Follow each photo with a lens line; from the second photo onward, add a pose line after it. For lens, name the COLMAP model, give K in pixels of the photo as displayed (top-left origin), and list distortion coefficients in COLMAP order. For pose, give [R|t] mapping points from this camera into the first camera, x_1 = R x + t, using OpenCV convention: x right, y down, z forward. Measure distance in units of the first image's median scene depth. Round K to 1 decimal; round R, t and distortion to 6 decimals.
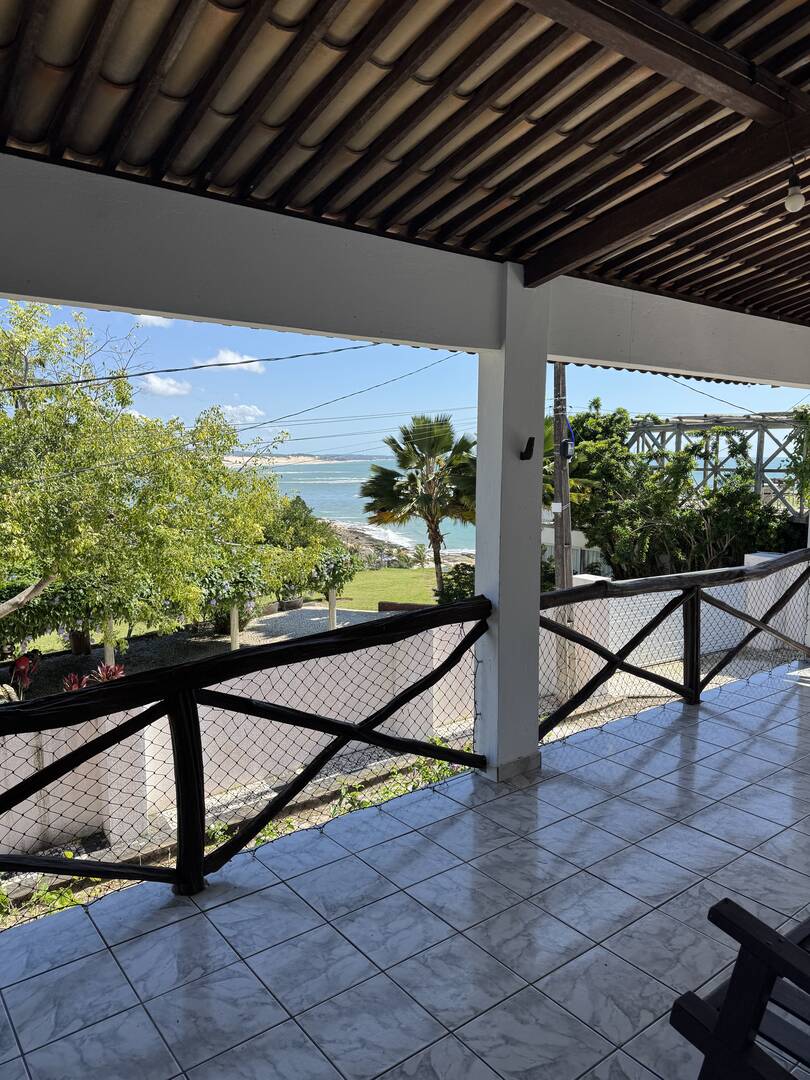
lens RADIAL K [[758.8, 0, 405.0], [0, 758.8, 541.2], [0, 0, 1]] dist [0.054098, -0.054168]
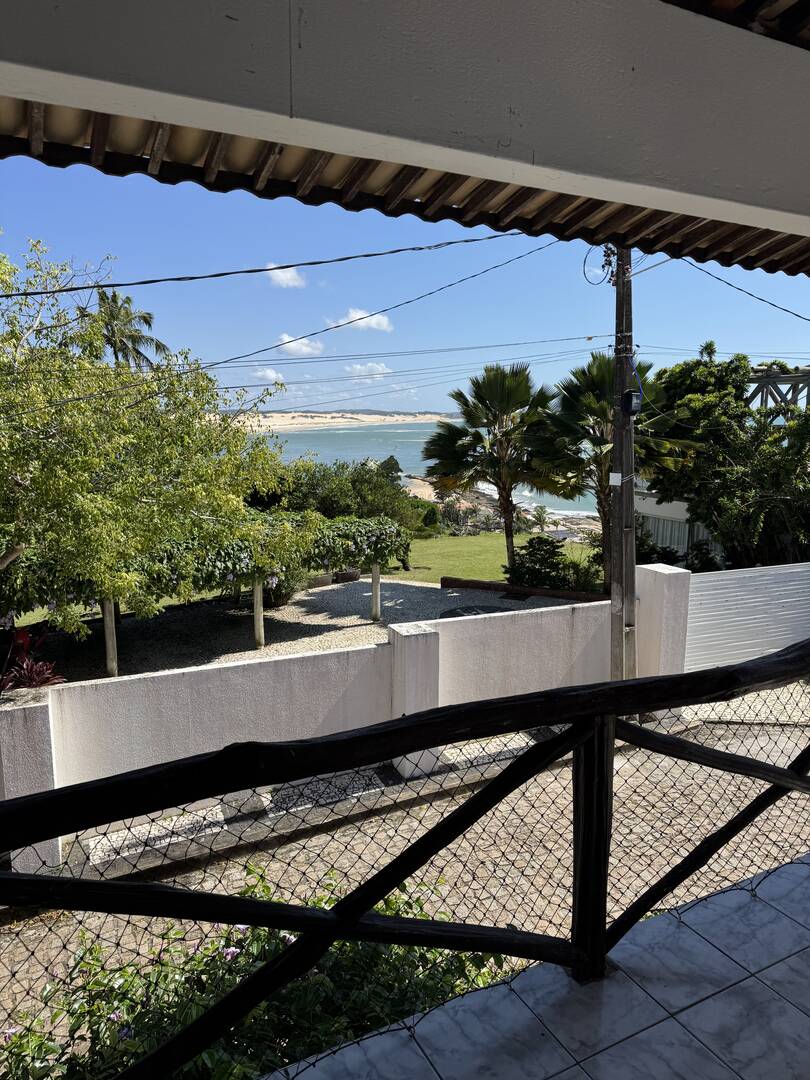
lens RADIAL K [[758.8, 0, 404.8], [0, 758.8, 545.8], [0, 0, 1]] dist [0.054098, -0.054168]
pose [[0.986169, 0.031296, -0.162760, 0.068662], [-0.021494, 0.997867, 0.061635, -0.011343], [0.164341, -0.057284, 0.984739, 0.117059]]
